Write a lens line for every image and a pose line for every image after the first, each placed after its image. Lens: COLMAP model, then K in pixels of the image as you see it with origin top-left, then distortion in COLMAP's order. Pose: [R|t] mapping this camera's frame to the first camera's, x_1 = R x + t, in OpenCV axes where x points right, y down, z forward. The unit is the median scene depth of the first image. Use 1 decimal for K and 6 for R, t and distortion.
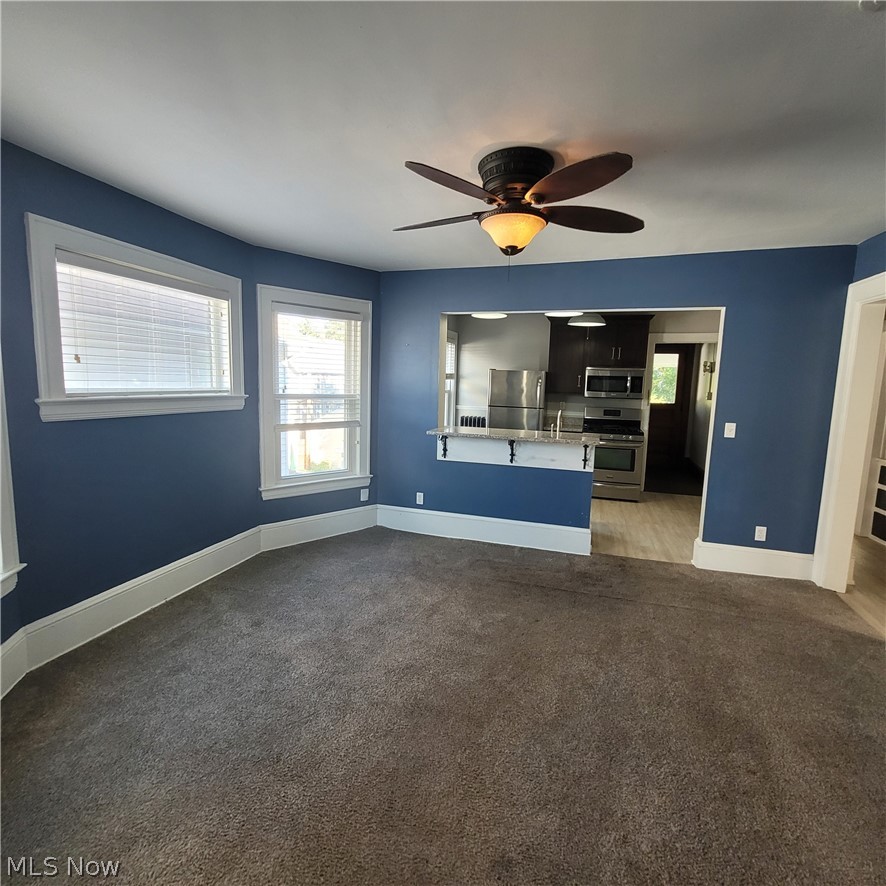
lens RADIAL K [[461.4, 0, 445.5], [0, 461.4, 440.5], [0, 0, 1]] dist [0.000505, -0.000077]
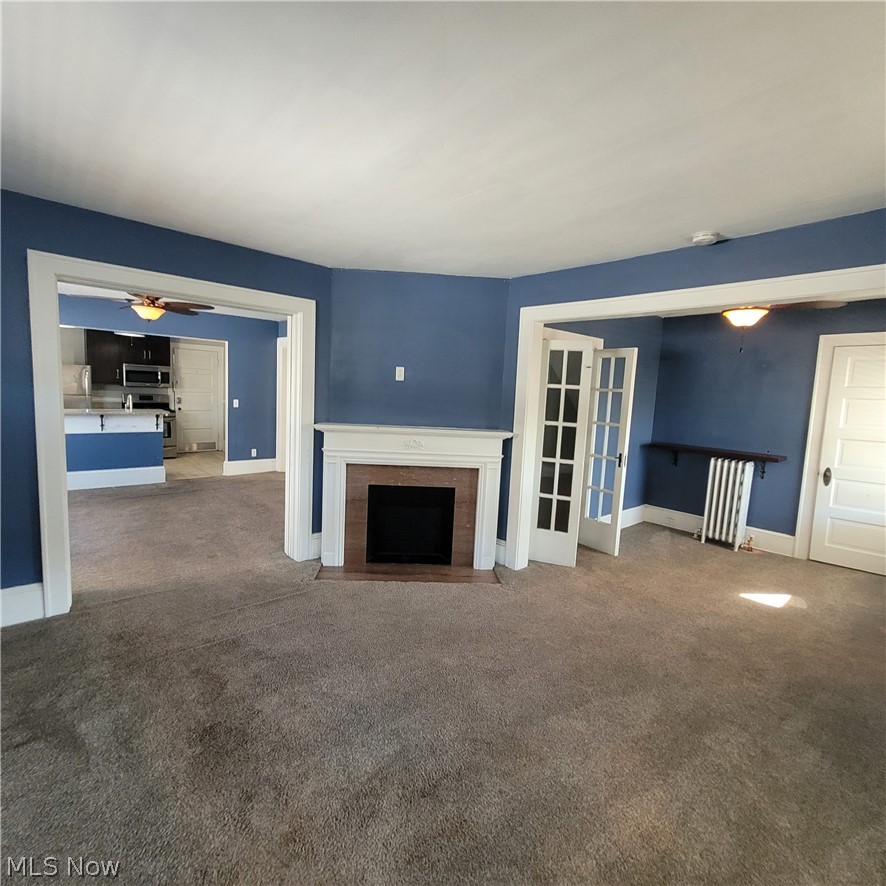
lens RADIAL K [[461.4, 0, 445.4], [0, 461.4, 437.5], [0, 0, 1]] dist [0.000505, -0.000077]
pose [[0.511112, -0.088203, 0.854977, -0.518177], [0.073073, 0.995578, 0.059025, 0.058126], [-0.856402, 0.032308, 0.515297, -0.650027]]
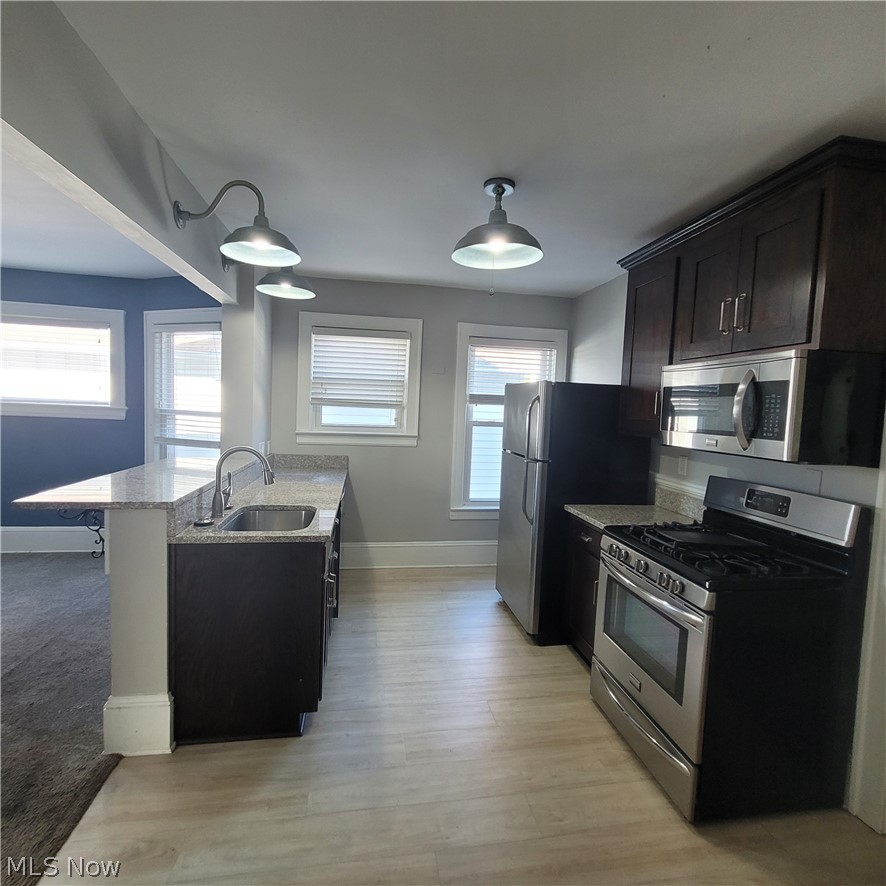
lens RADIAL K [[461.4, 0, 440.7], [0, 461.4, 440.2], [0, 0, 1]] dist [0.000505, -0.000077]
pose [[0.456630, 0.055775, -0.887907, 0.770096], [-0.145049, 0.989346, -0.012448, -0.094152], [0.877753, 0.134474, 0.459855, 0.934203]]
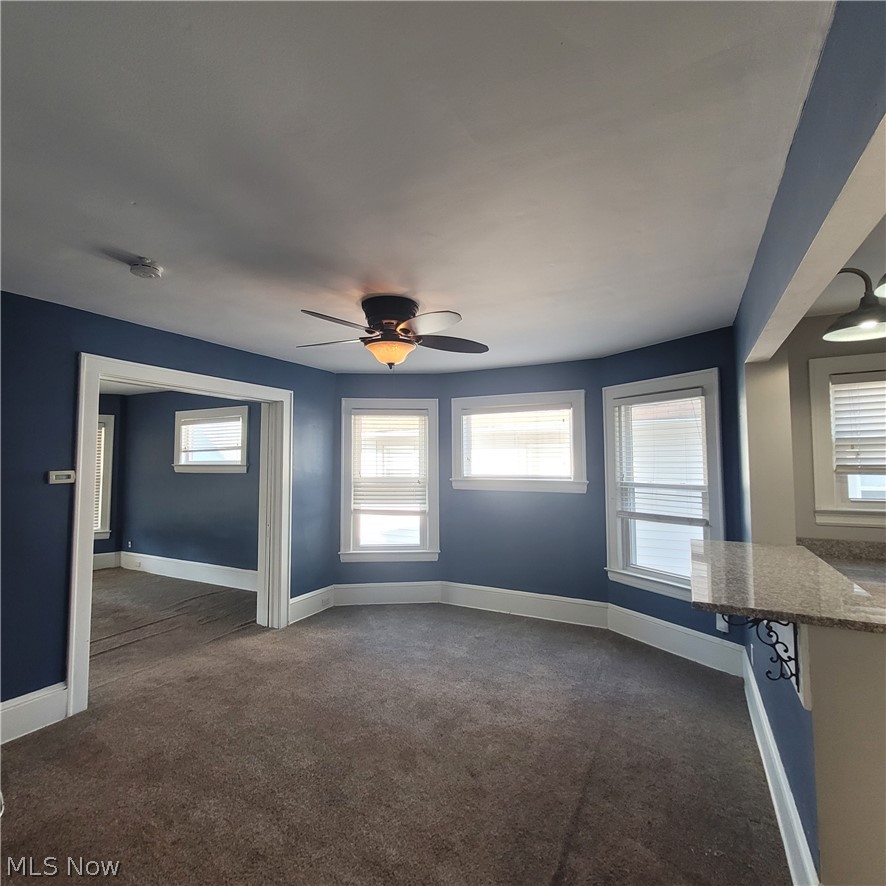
lens RADIAL K [[461.4, 0, 438.1], [0, 461.4, 438.7], [0, 0, 1]] dist [0.000505, -0.000077]
pose [[-0.186023, -0.078417, -0.979411, 0.656118], [-0.130459, 0.989956, -0.054482, -0.074222], [0.973846, 0.117638, -0.194385, 0.670973]]
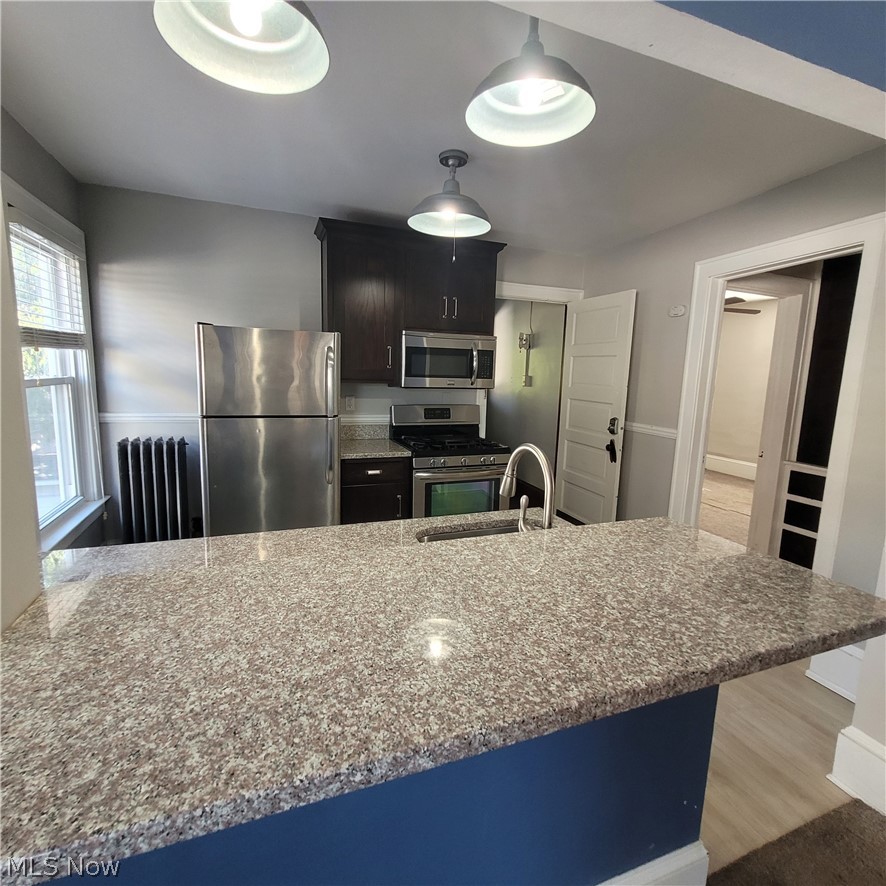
lens RADIAL K [[461.4, 0, 441.1], [0, 461.4, 437.1], [0, 0, 1]] dist [0.000505, -0.000077]
pose [[0.784724, -0.092447, 0.612913, 0.012314], [0.070607, 0.995711, 0.059786, -0.092914], [-0.615811, -0.003640, 0.787885, 0.776606]]
